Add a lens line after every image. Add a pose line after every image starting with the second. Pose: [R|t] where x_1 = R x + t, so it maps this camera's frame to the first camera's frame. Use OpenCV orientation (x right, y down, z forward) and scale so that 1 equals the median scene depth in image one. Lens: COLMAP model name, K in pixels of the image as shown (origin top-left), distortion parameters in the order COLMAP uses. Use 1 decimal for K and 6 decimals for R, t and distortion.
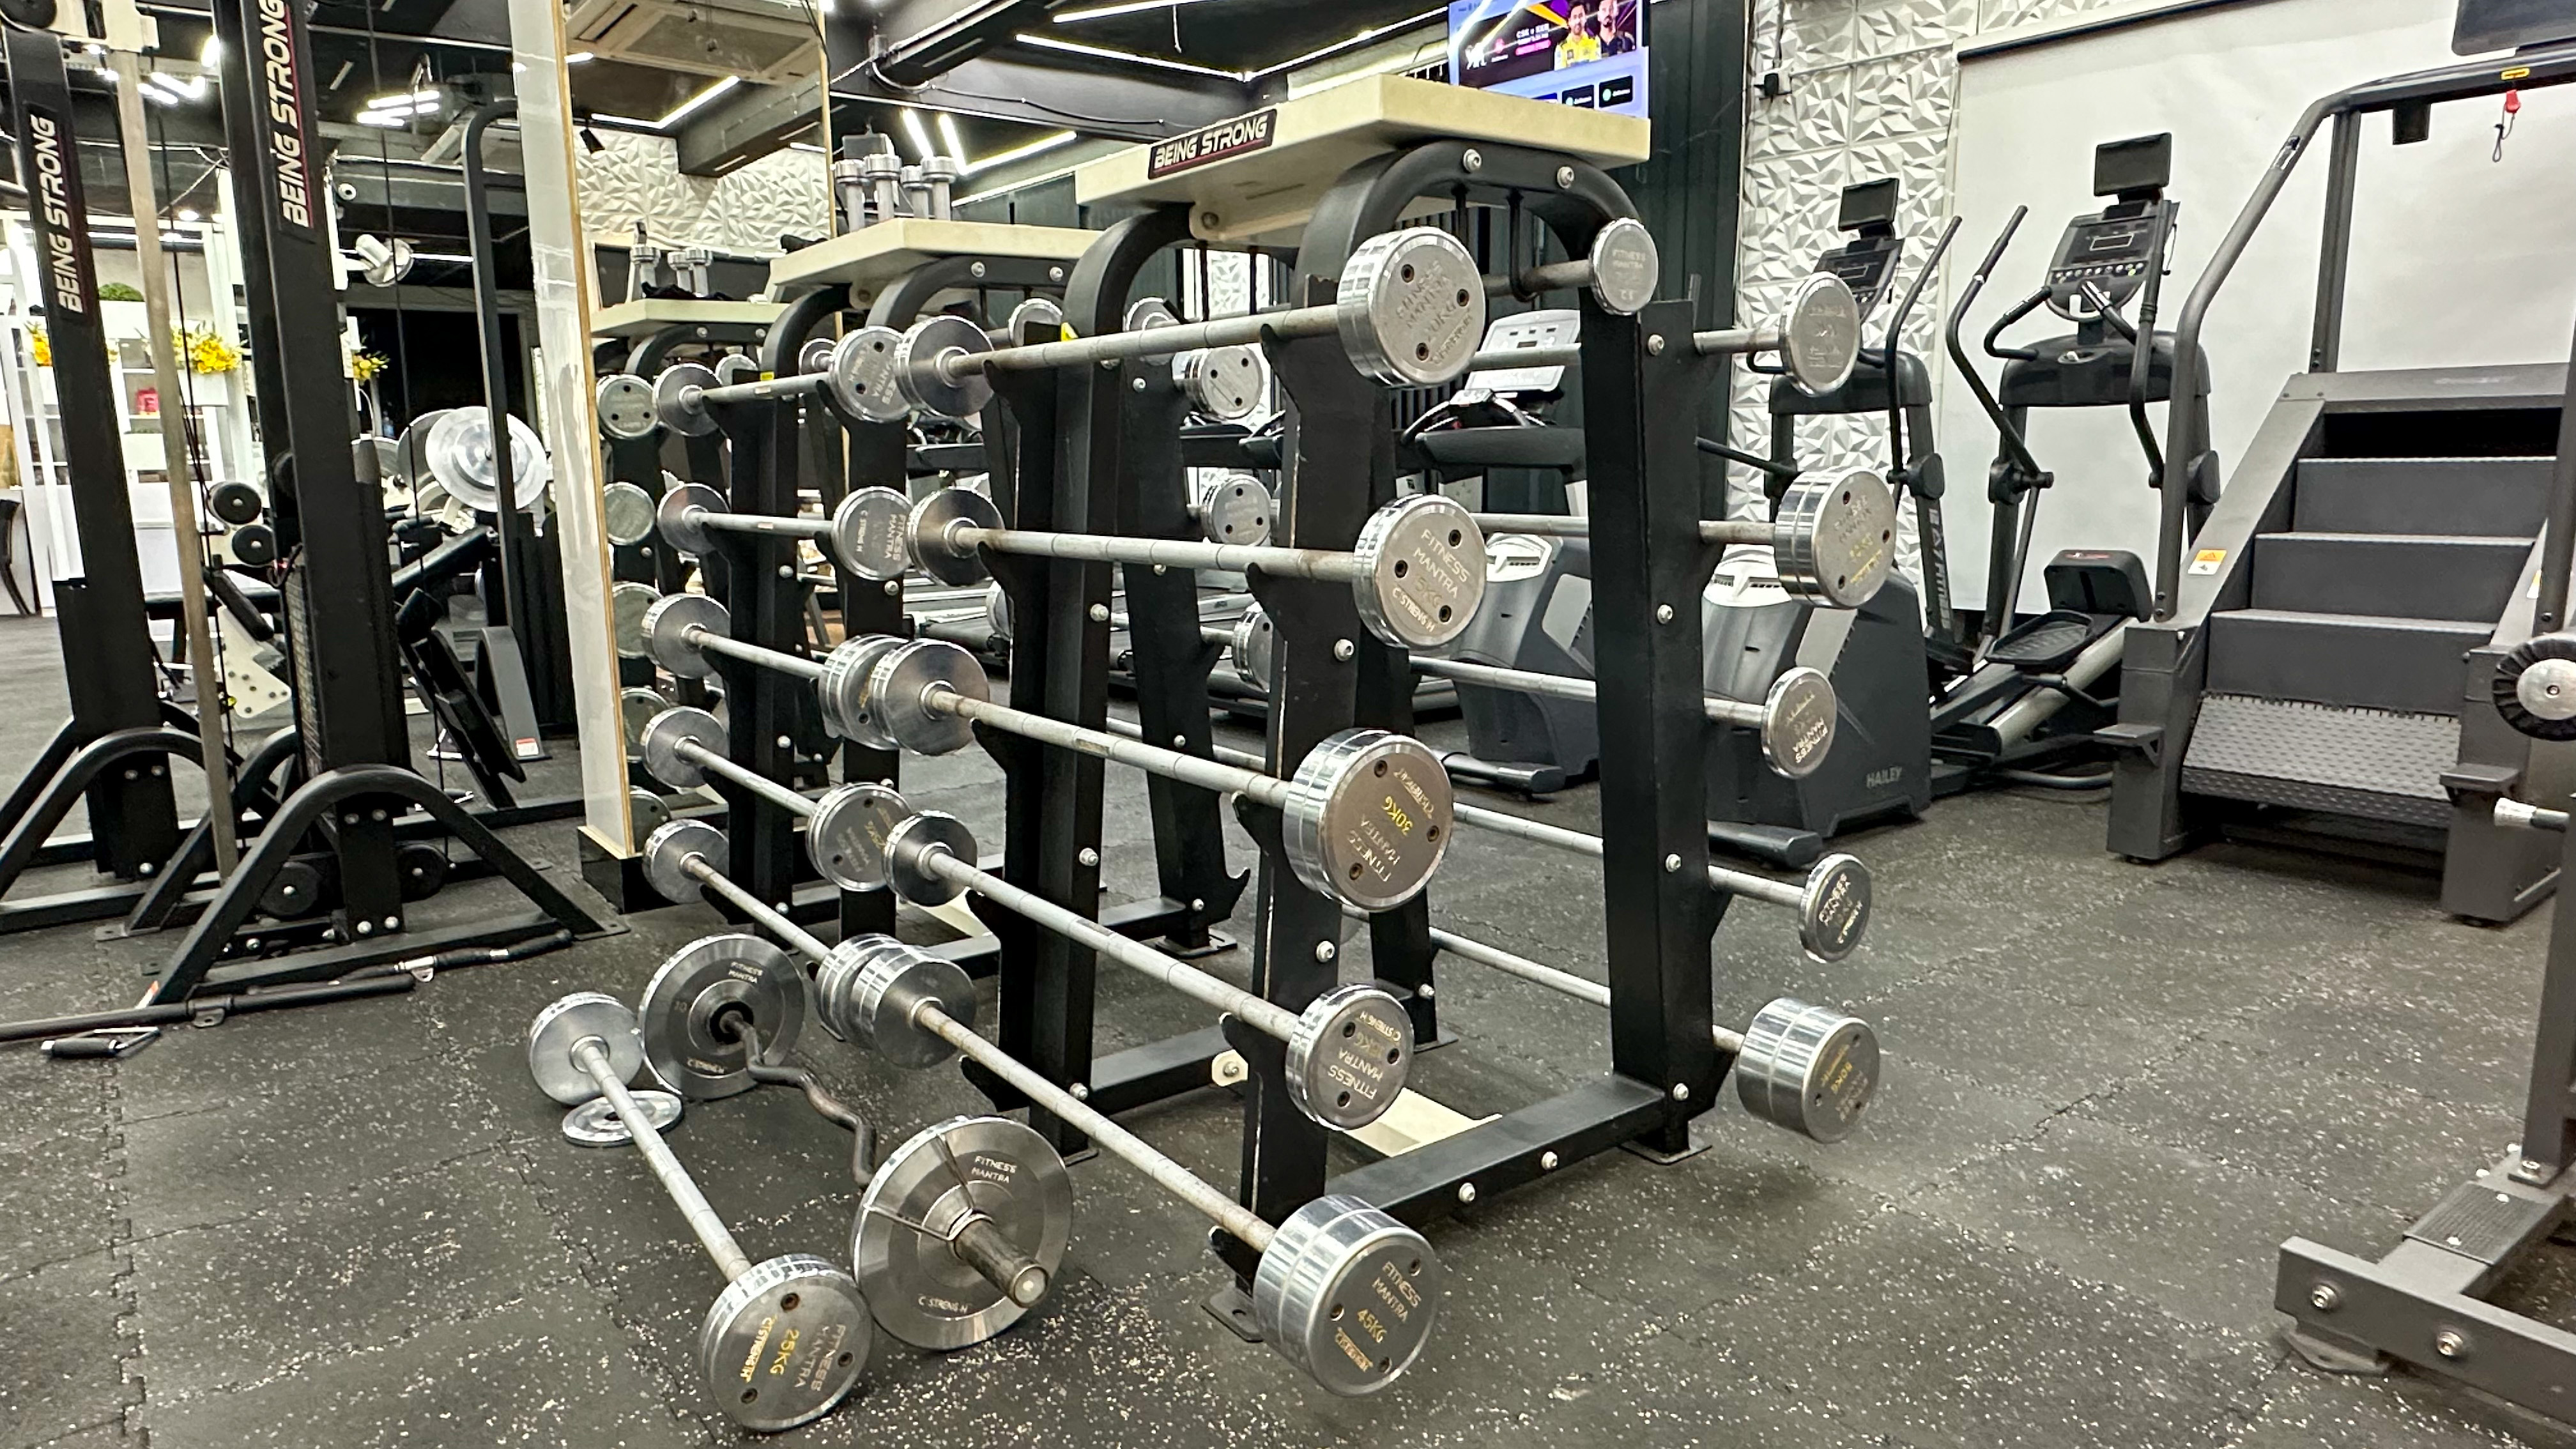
lens RADIAL K [[1545.5, 0, 1290.3], [0, 1545.5, 725.6], [0, 0, 1]] dist [-0.002602, 0.004473]
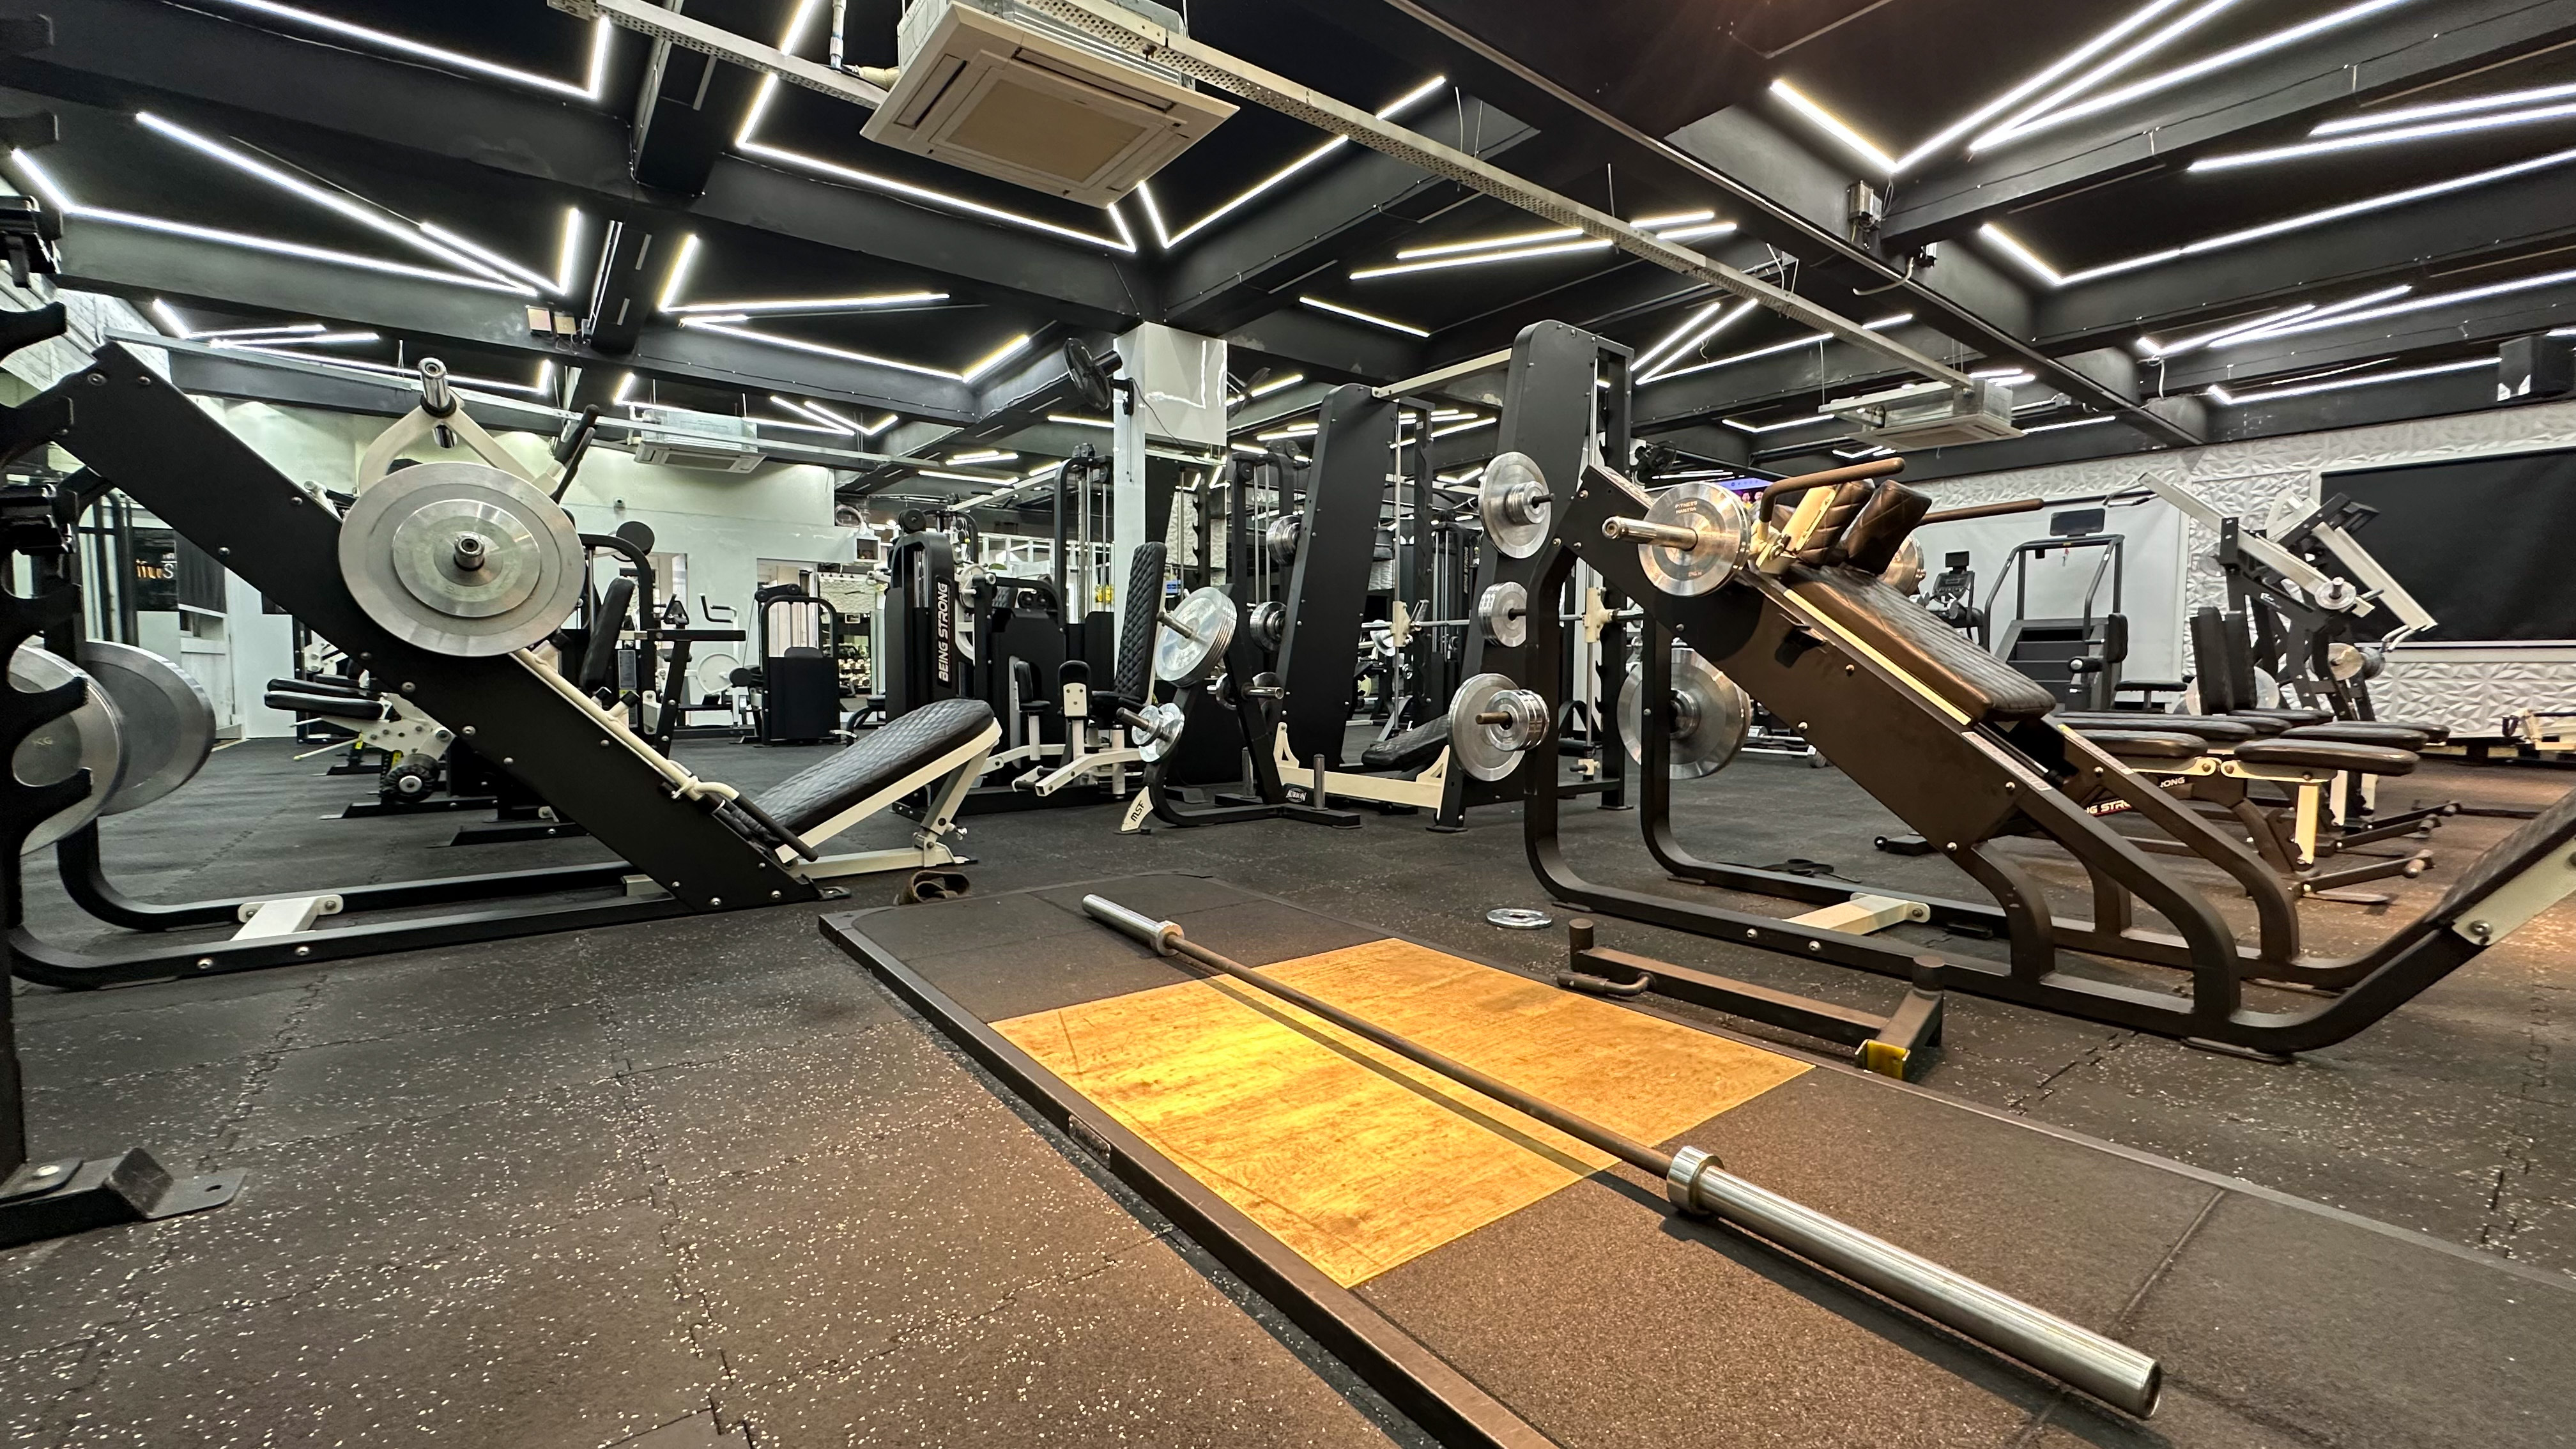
lens RADIAL K [[1025.8, 0, 1291.4], [0, 1025.8, 730.2], [0, 0, 1]] dist [-0.000529, -0.000021]
pose [[0.999875, 0.015689, -0.002090, -0.728332], [-0.015825, 0.993287, -0.114591, 0.234308], [0.000278, 0.114610, 0.993411, -0.959985]]
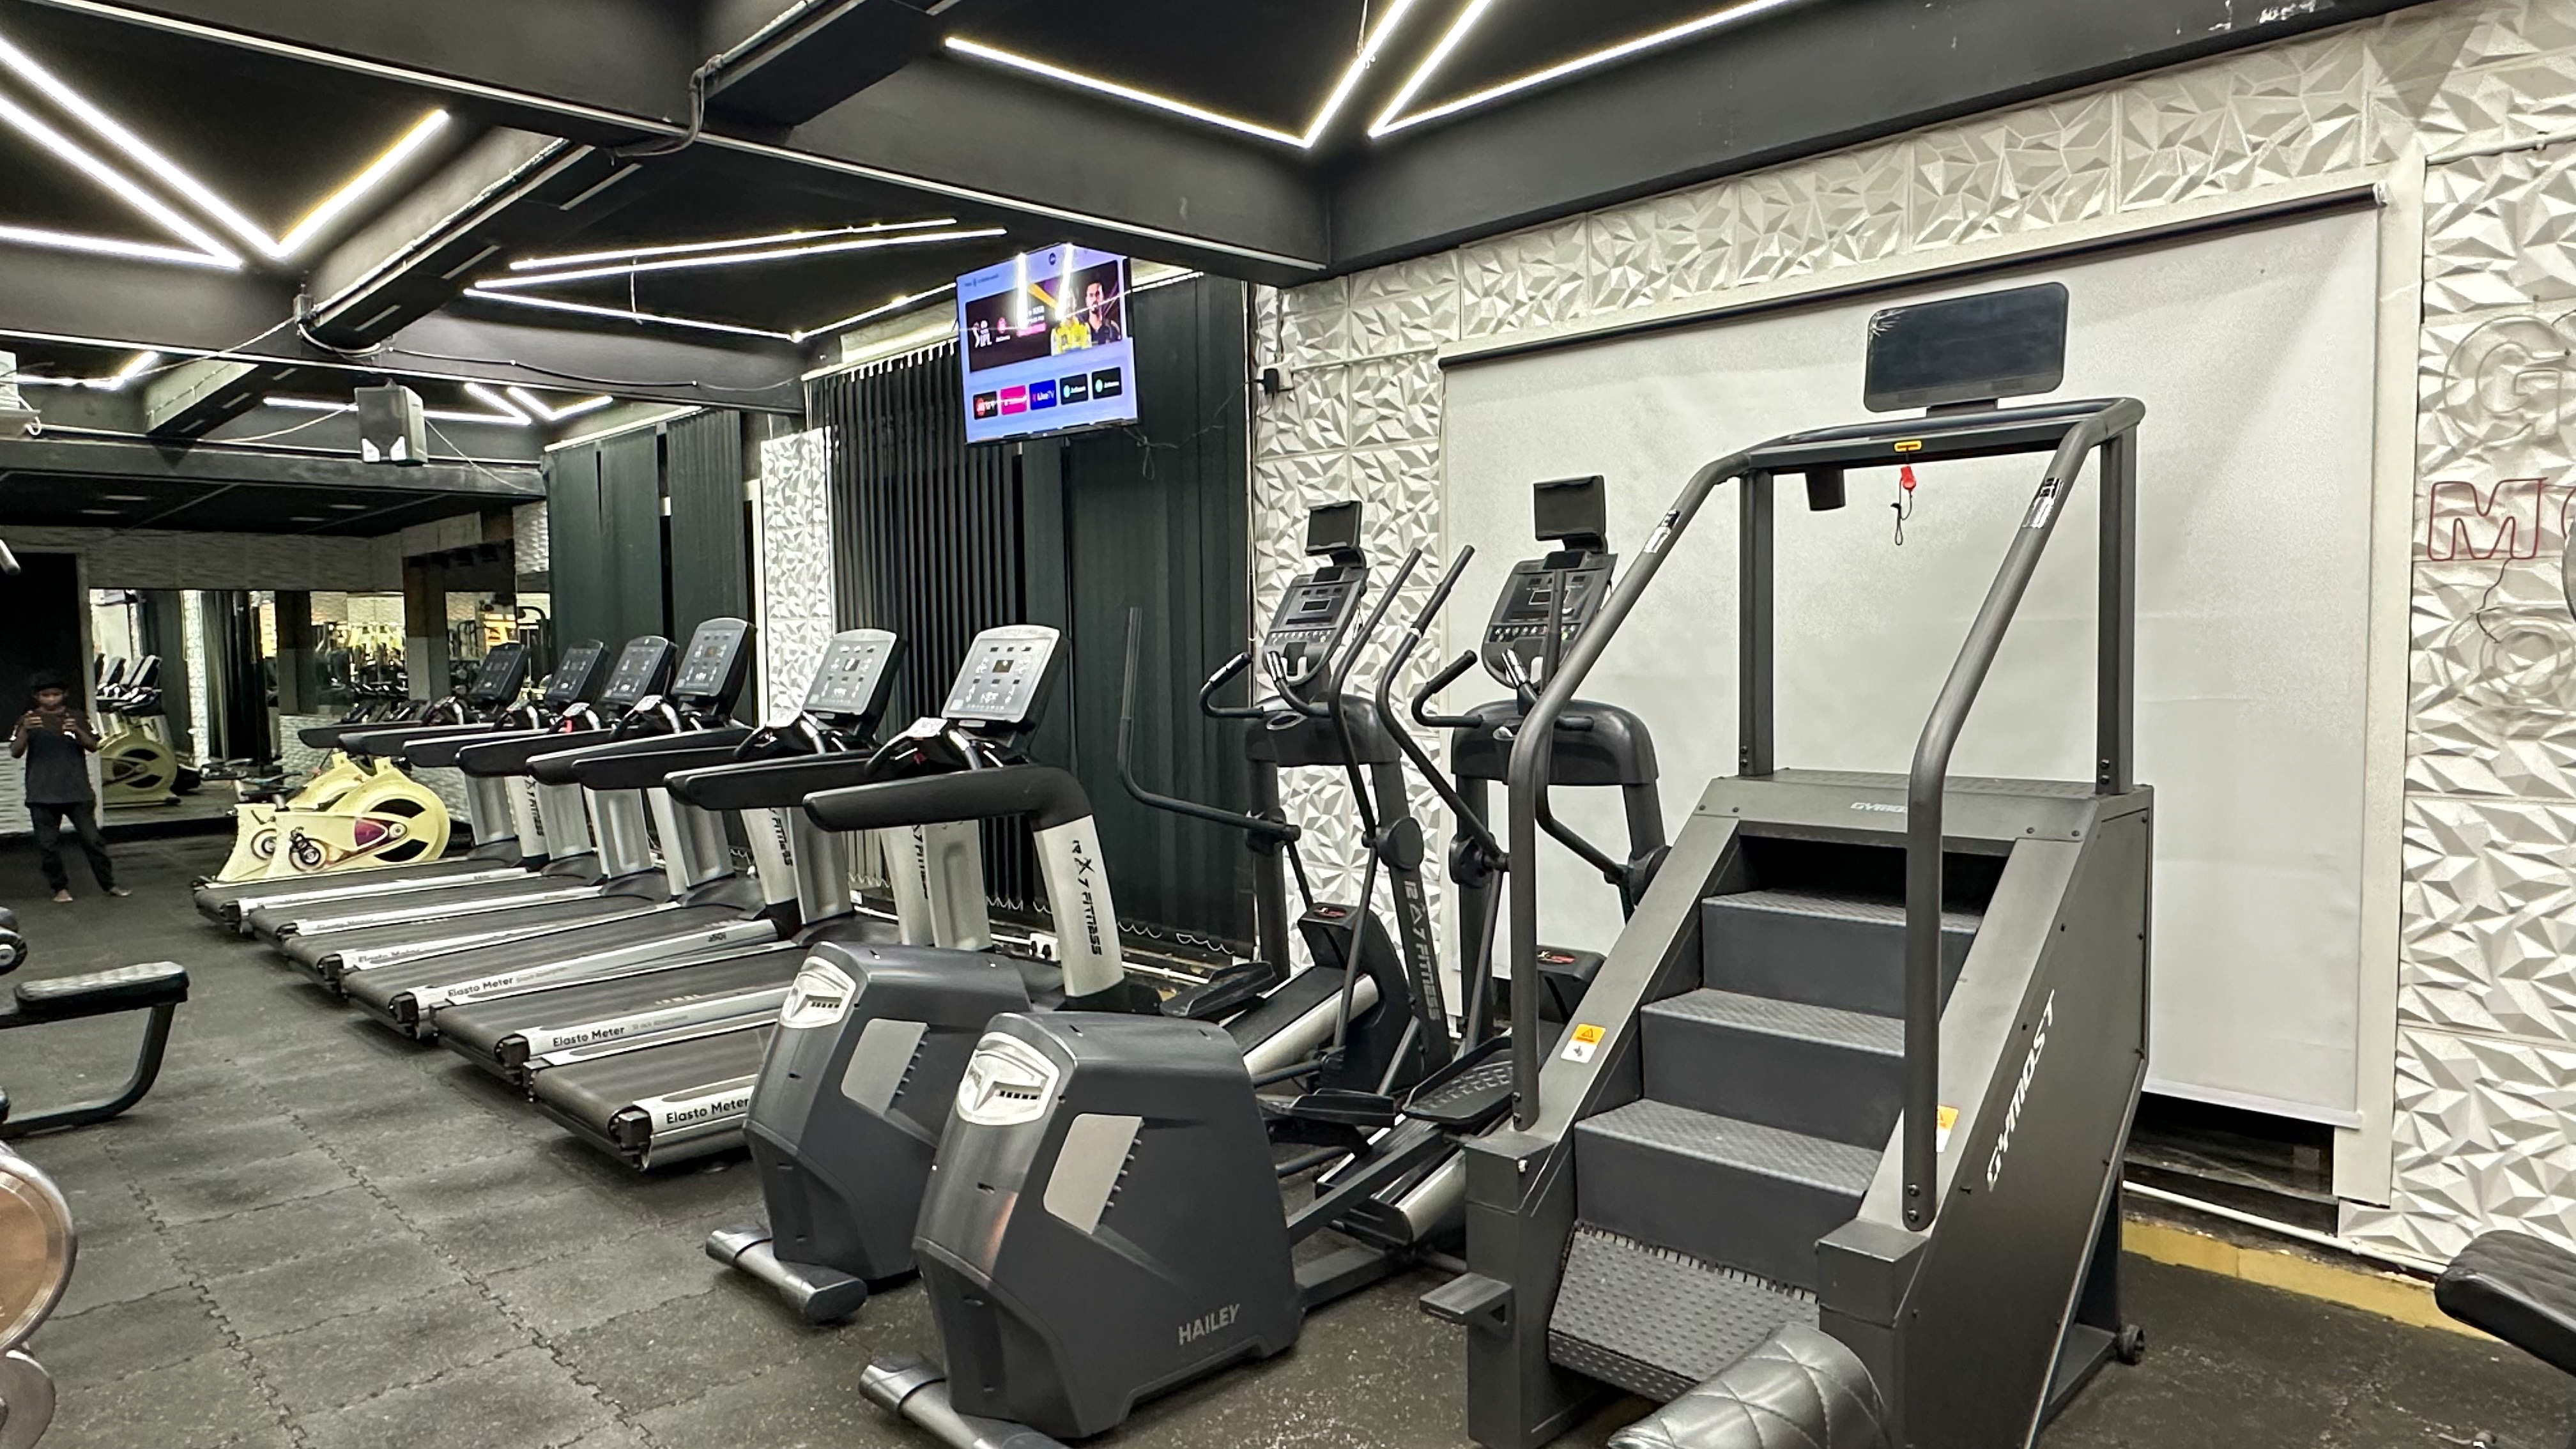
lens RADIAL K [[1545.5, 0, 1285.2], [0, 1545.5, 726.0], [0, 0, 1]] dist [-0.002602, 0.004473]
pose [[0.993792, -0.009722, 0.110825, 0.231243], [0.023013, 0.992594, -0.119283, -0.113926], [-0.108845, 0.121093, 0.986656, 0.143163]]
